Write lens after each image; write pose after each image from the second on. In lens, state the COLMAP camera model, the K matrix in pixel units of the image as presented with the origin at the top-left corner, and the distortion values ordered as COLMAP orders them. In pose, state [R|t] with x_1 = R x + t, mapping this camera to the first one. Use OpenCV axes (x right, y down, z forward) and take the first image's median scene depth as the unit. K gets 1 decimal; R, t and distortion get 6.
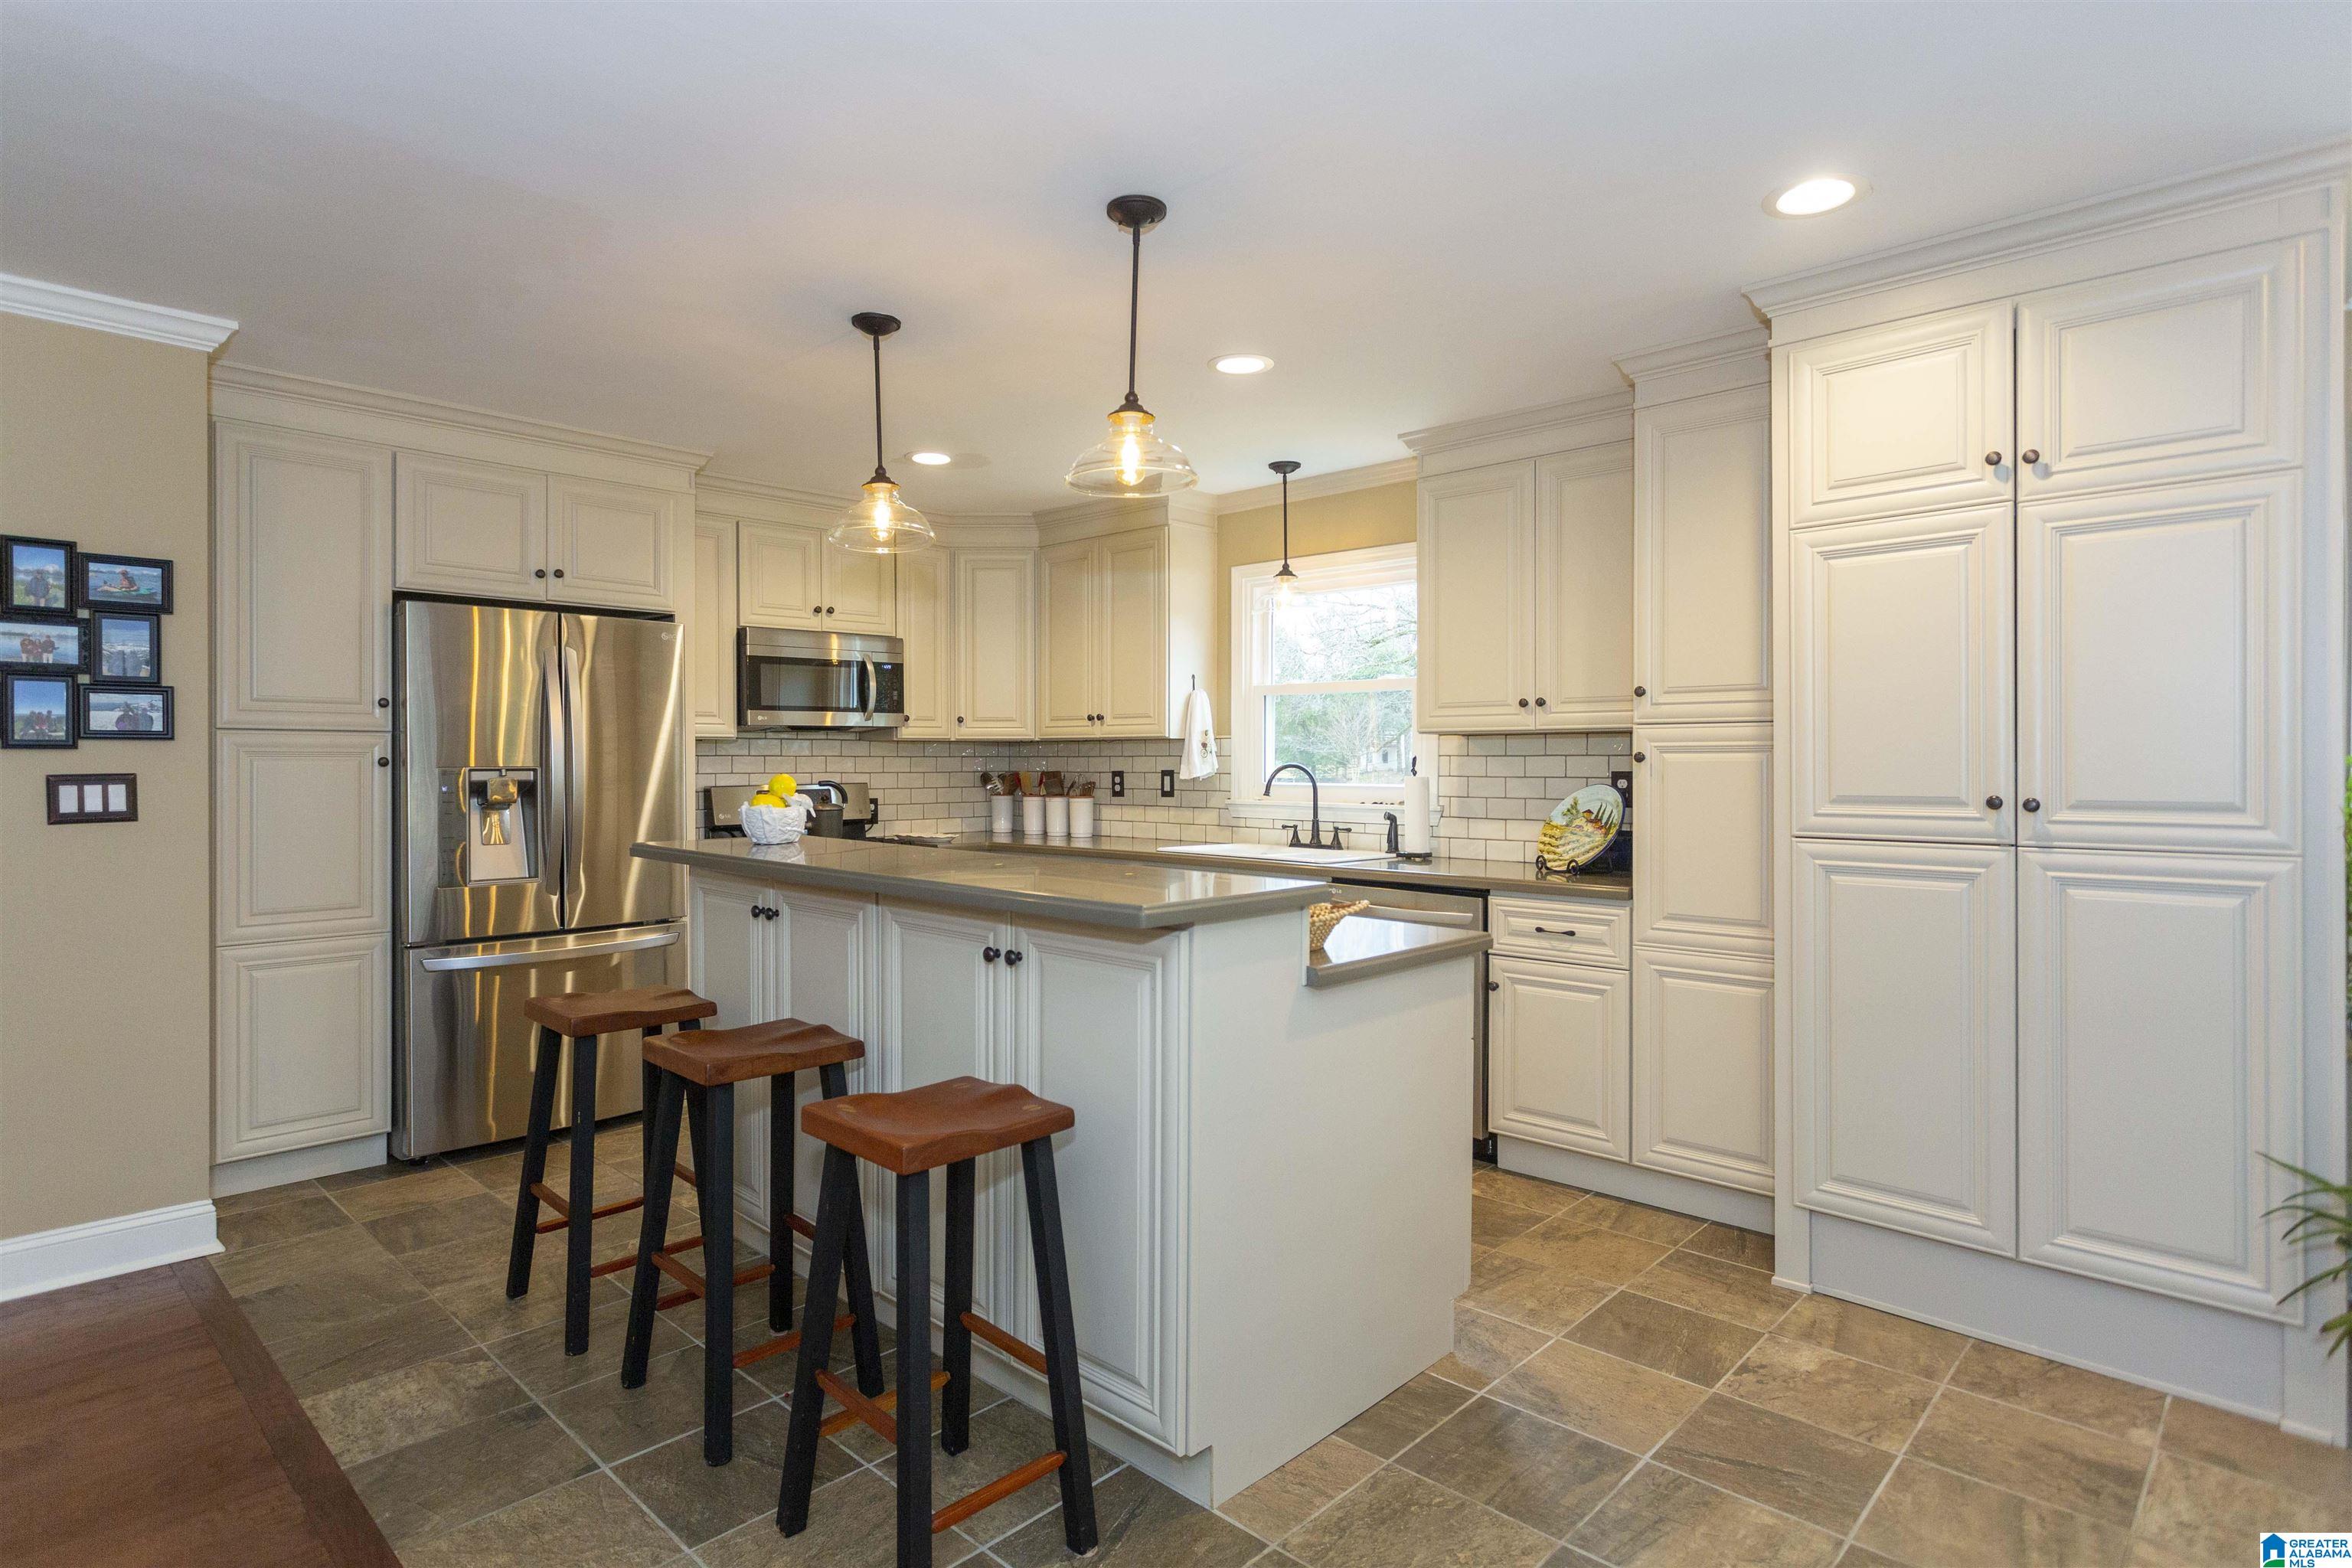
lens RADIAL K [[1229.7, 0, 1157.3], [0, 1229.7, 762.1], [0, 0, 1]] dist [-0.001758, 0.000276]
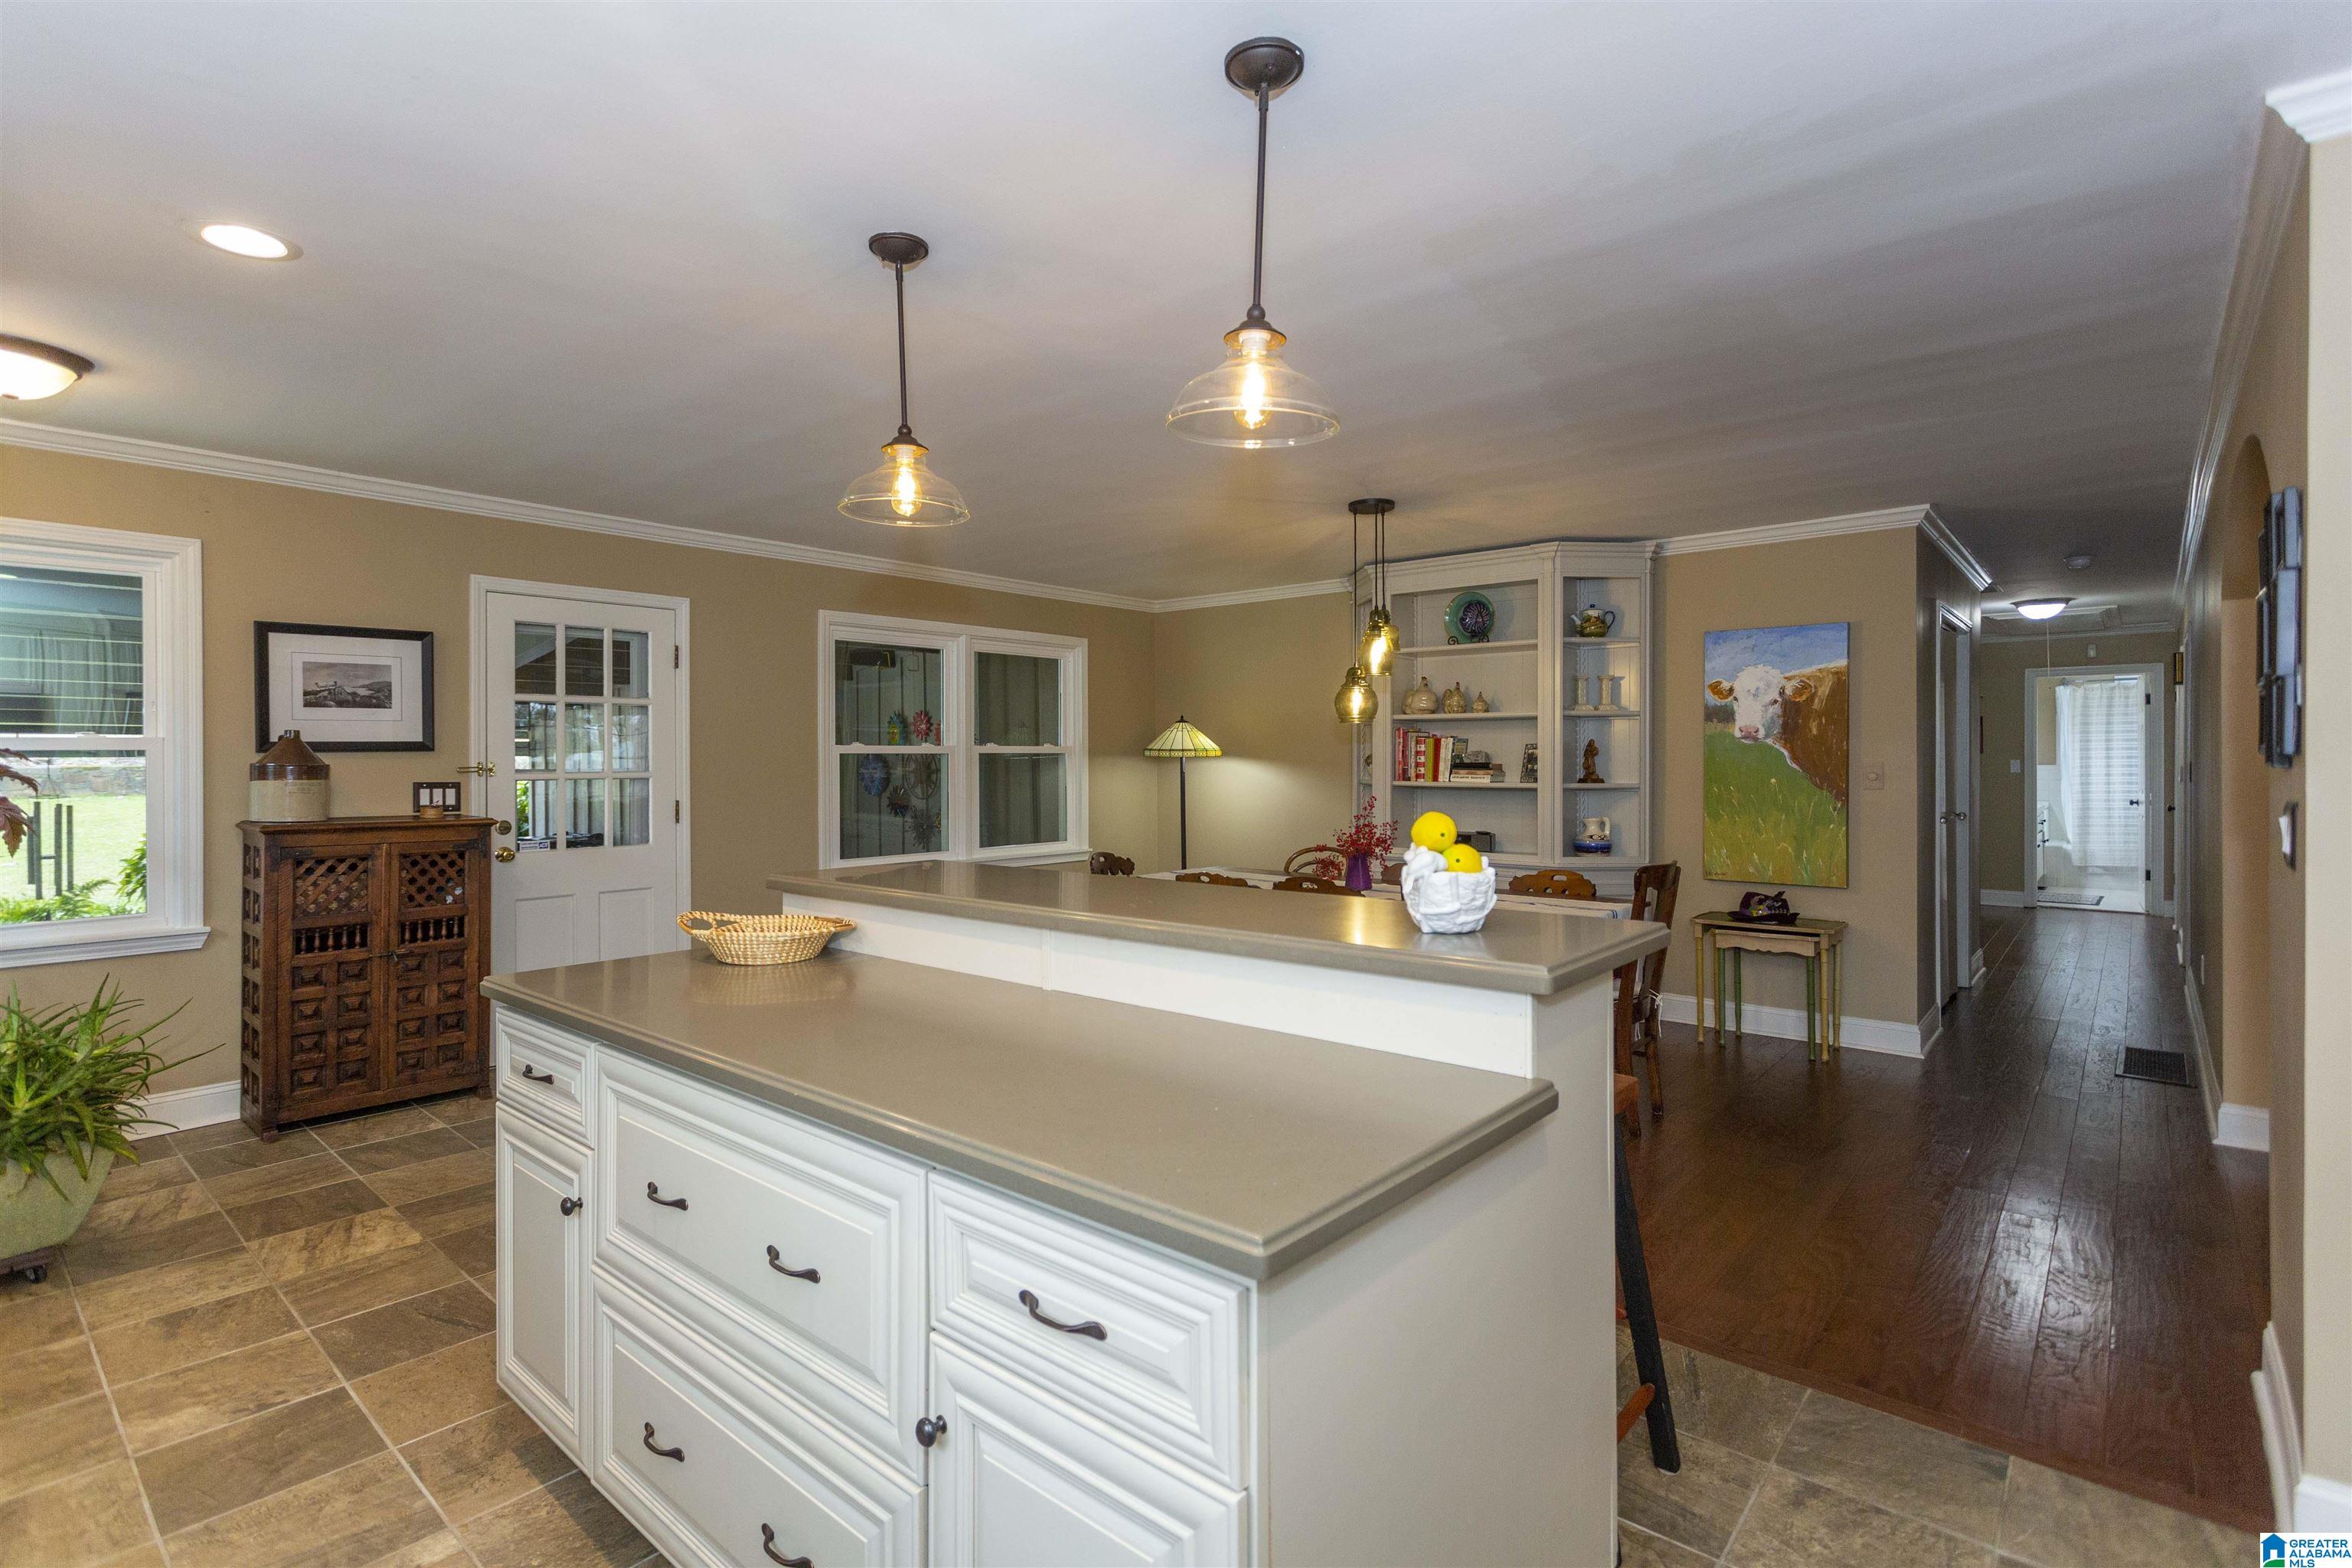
lens RADIAL K [[1105.5, 0, 1168.6], [0, 1105.5, 755.7], [0, 0, 1]] dist [0.000899, -0.000116]
pose [[-0.998155, 0.000683, -0.060720, -0.115677], [0.000588, 0.999999, 0.001584, -0.014611], [0.060721, 0.001545, -0.998154, 1.203043]]
